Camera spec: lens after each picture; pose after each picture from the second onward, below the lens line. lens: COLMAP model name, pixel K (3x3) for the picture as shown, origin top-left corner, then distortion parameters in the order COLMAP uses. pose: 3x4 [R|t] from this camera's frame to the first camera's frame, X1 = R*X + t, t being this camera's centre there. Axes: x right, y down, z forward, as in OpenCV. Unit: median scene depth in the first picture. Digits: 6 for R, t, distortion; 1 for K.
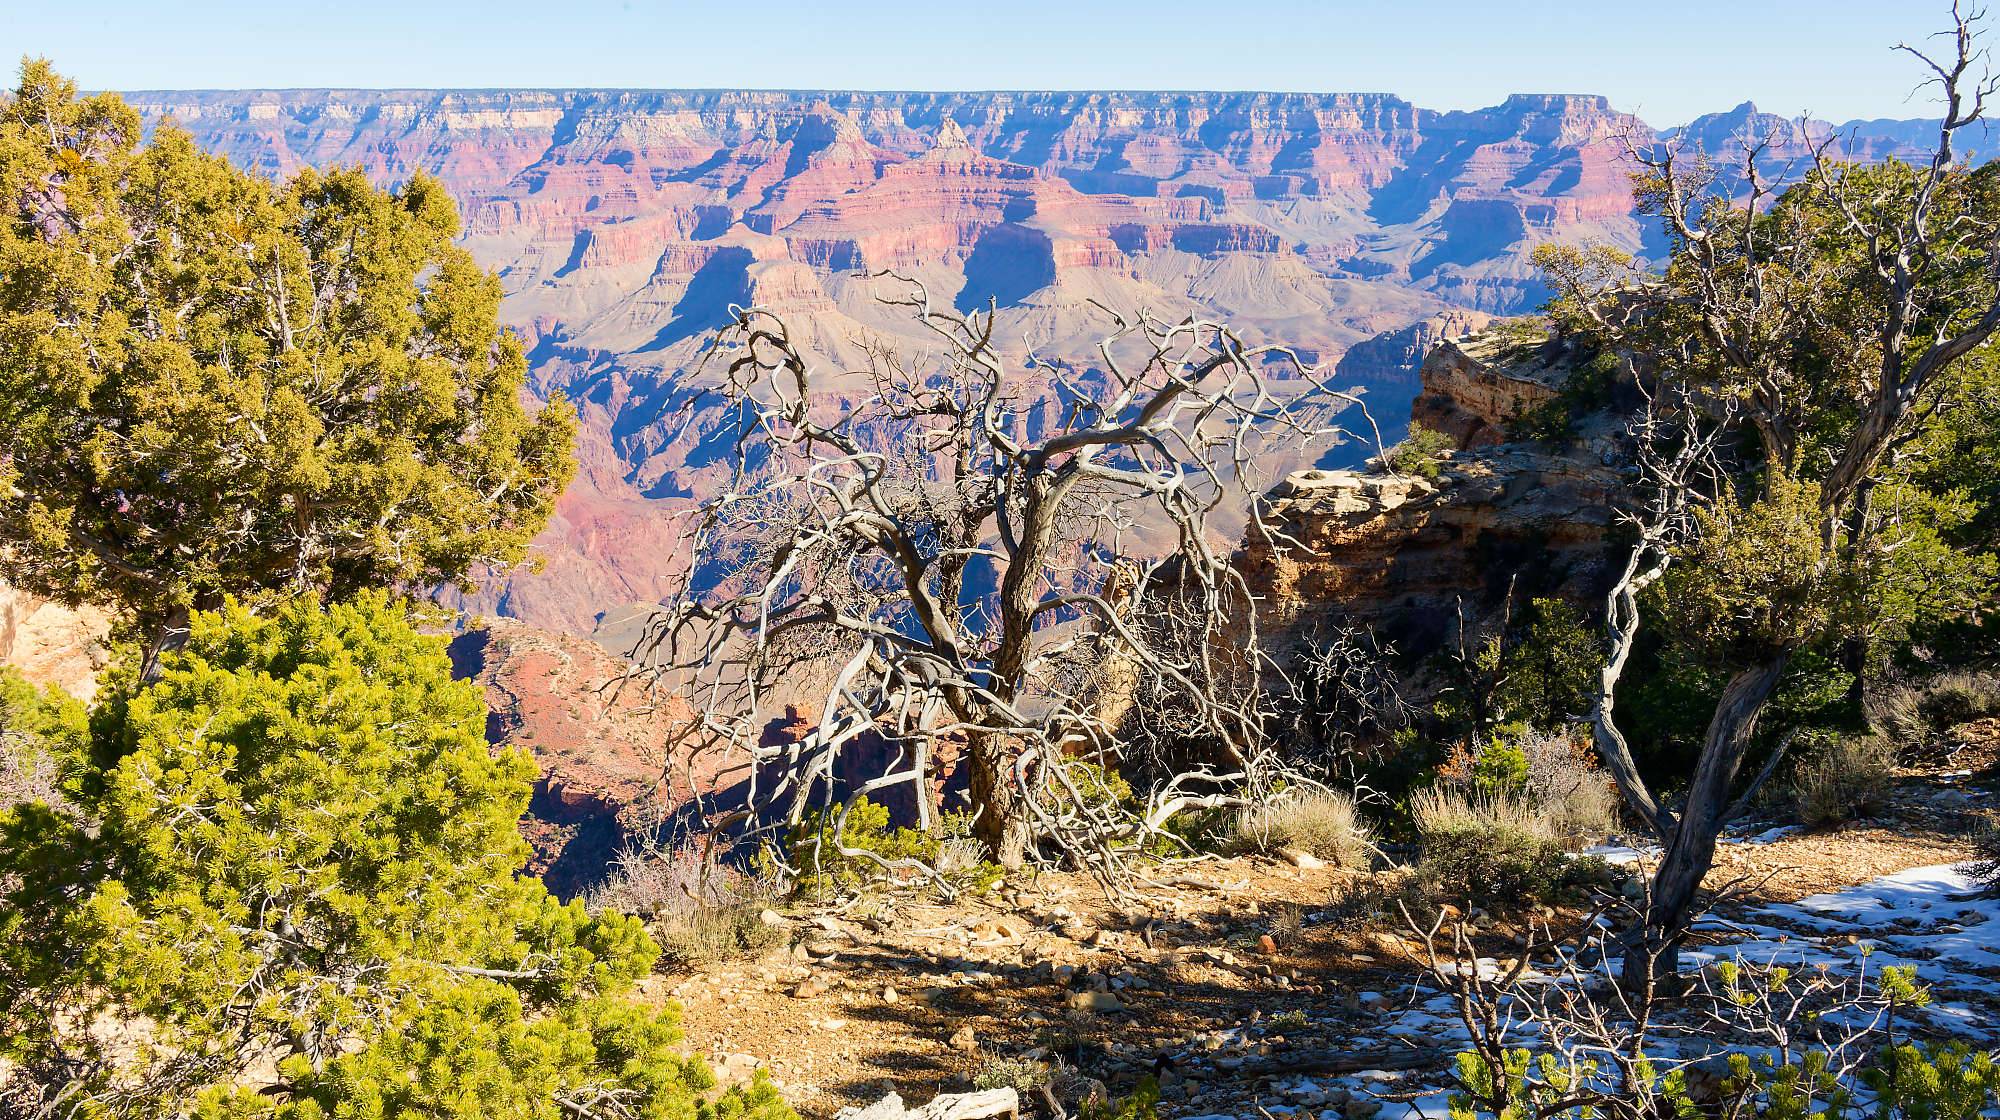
lens RADIAL K [[1759.4, 0, 984.8], [0, 1759.4, 570.4], [0, 0, 1]] dist [-0.009331, 0.007323]
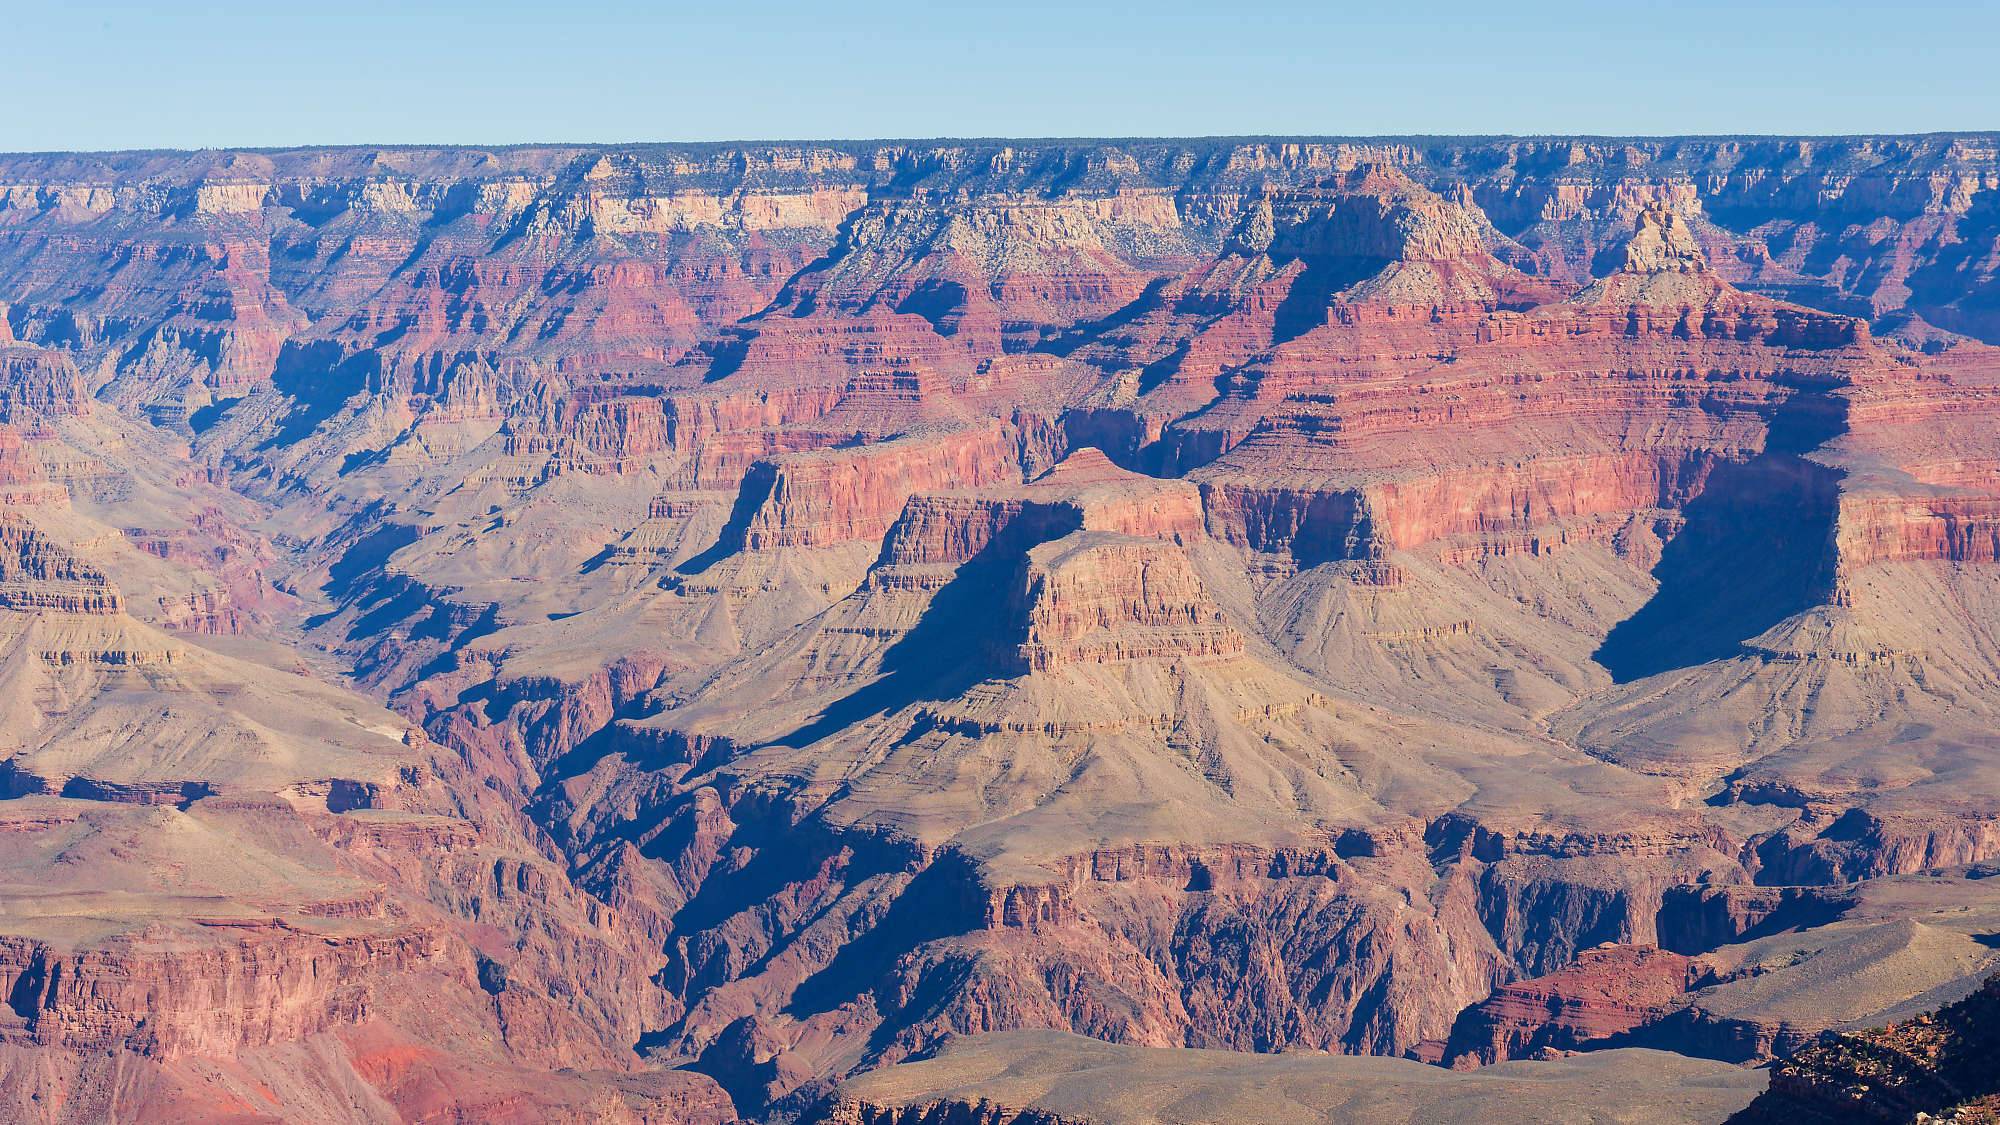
lens RADIAL K [[4584.3, 0, 1003.1], [0, 4584.3, 560.6], [0, 0, 1]] dist [0.011402, 0.000000]
pose [[0.965148, 0.012055, -0.261429, 0.104070], [-0.057160, 0.984531, -0.165623, 0.009124], [0.255388, 0.174794, 0.950907, -0.033691]]
